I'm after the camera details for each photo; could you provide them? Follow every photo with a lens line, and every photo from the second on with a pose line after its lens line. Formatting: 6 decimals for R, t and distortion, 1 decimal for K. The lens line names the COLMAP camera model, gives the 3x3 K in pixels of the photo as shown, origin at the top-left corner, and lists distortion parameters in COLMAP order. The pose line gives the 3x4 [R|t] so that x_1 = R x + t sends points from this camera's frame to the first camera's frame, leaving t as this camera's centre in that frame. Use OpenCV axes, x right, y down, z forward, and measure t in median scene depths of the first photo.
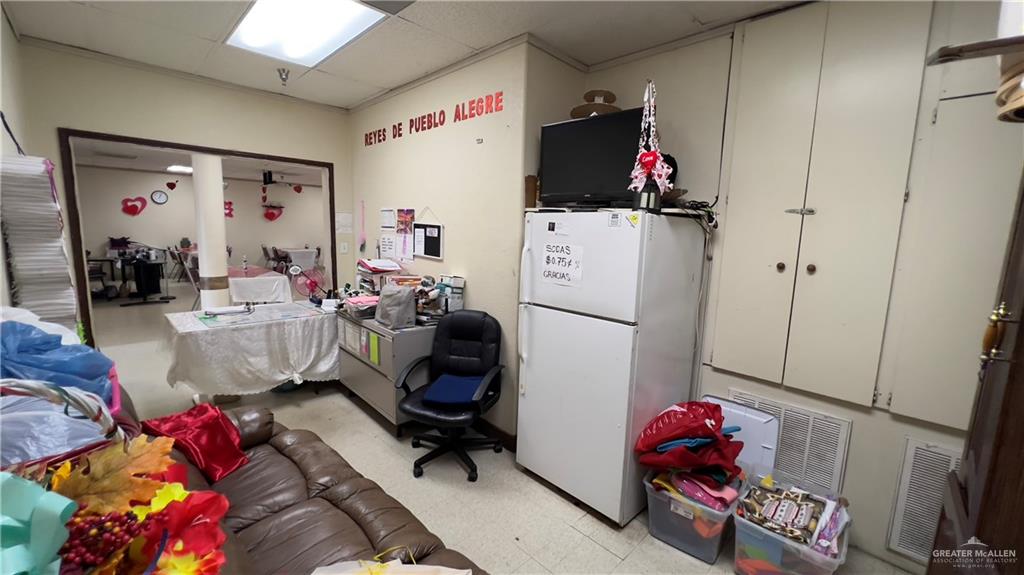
lens RADIAL K [[407.6, 0, 508.0], [0, 407.6, 285.6], [0, 0, 1]] dist [-0.003921, 0.000082]
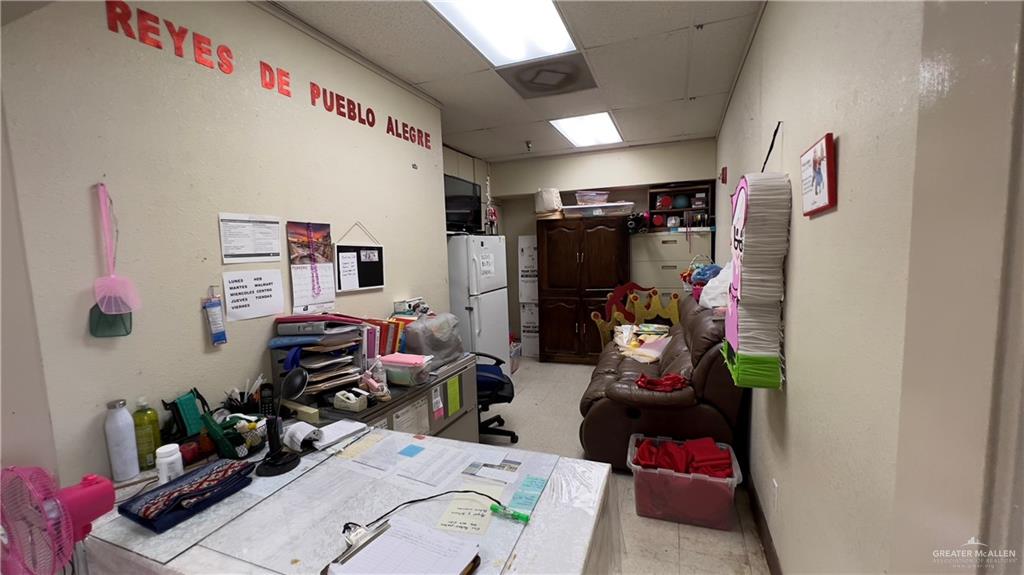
lens RADIAL K [[407.6, 0, 508.0], [0, 407.6, 285.6], [0, 0, 1]] dist [-0.003921, 0.000082]
pose [[-0.386322, -0.102254, 0.916679, -1.008470], [0.149600, 0.973730, 0.171665, -0.170388], [-0.910151, 0.203453, -0.360876, 1.055954]]
